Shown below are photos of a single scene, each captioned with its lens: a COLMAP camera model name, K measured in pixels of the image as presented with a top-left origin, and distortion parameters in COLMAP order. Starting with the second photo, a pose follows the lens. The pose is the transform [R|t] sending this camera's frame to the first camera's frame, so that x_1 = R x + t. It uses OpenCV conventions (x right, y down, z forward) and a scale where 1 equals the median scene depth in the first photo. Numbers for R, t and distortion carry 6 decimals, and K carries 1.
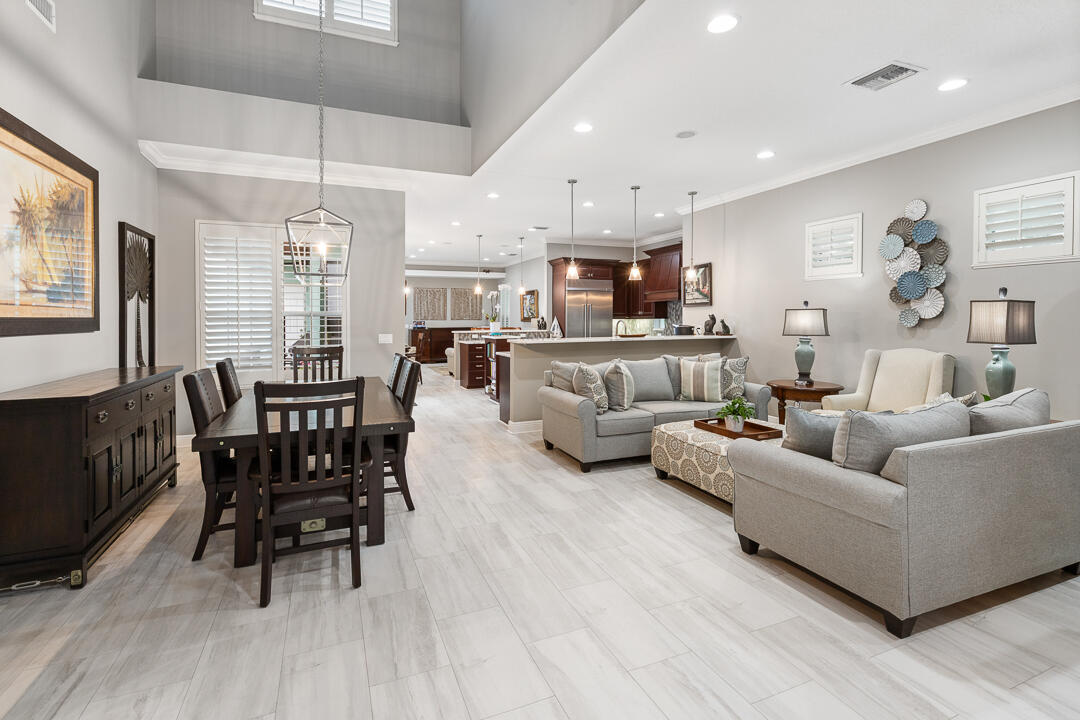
lens RADIAL K [[517.7, 0, 550.7], [0, 517.7, 318.2], [0, 0, 1]] dist [-0.002815, -0.000057]
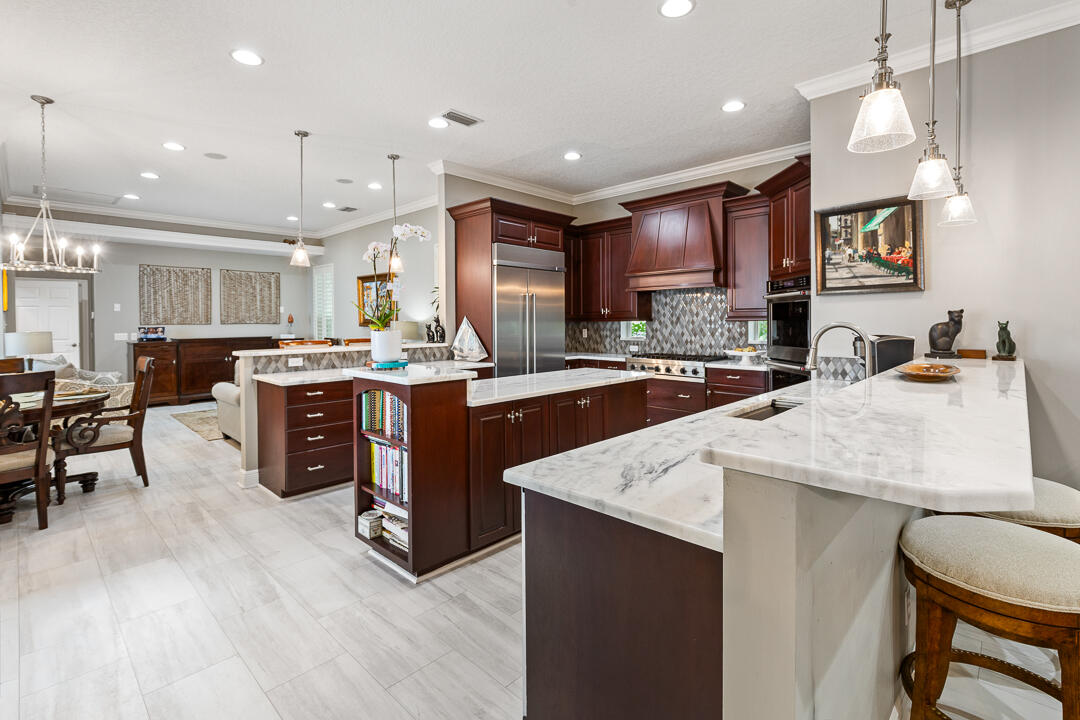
lens RADIAL K [[517.7, 0, 549.6], [0, 517.7, 328.4], [0, 0, 1]] dist [-0.002815, -0.000057]
pose [[0.925405, -0.007010, 0.378915, -0.108959], [0.001859, 0.999901, 0.013957, 0.000914], [-0.378975, -0.012211, 0.925326, 0.499447]]
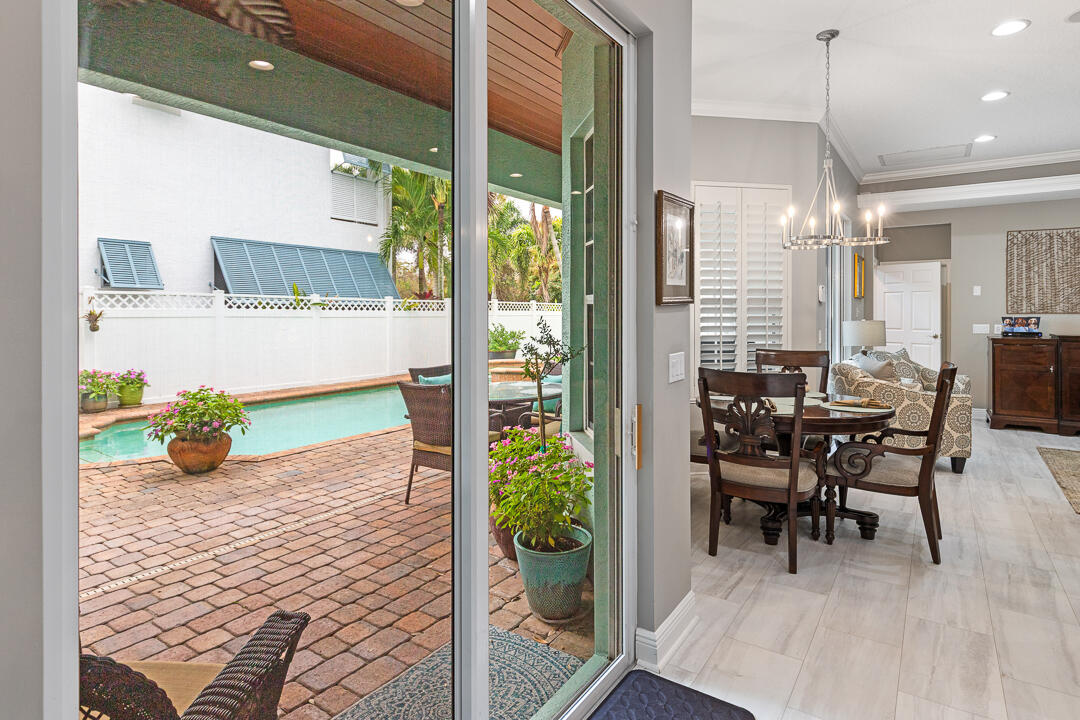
lens RADIAL K [[589.3, 0, 531.6], [0, 589.3, 312.0], [0, 0, 1]] dist [0.005027, 0.001223]
pose [[0.520289, 0.004158, -0.853980, -0.099532], [-0.000128, 0.999989, 0.004790, 0.000530], [0.853990, -0.002383, 0.520283, 0.659594]]
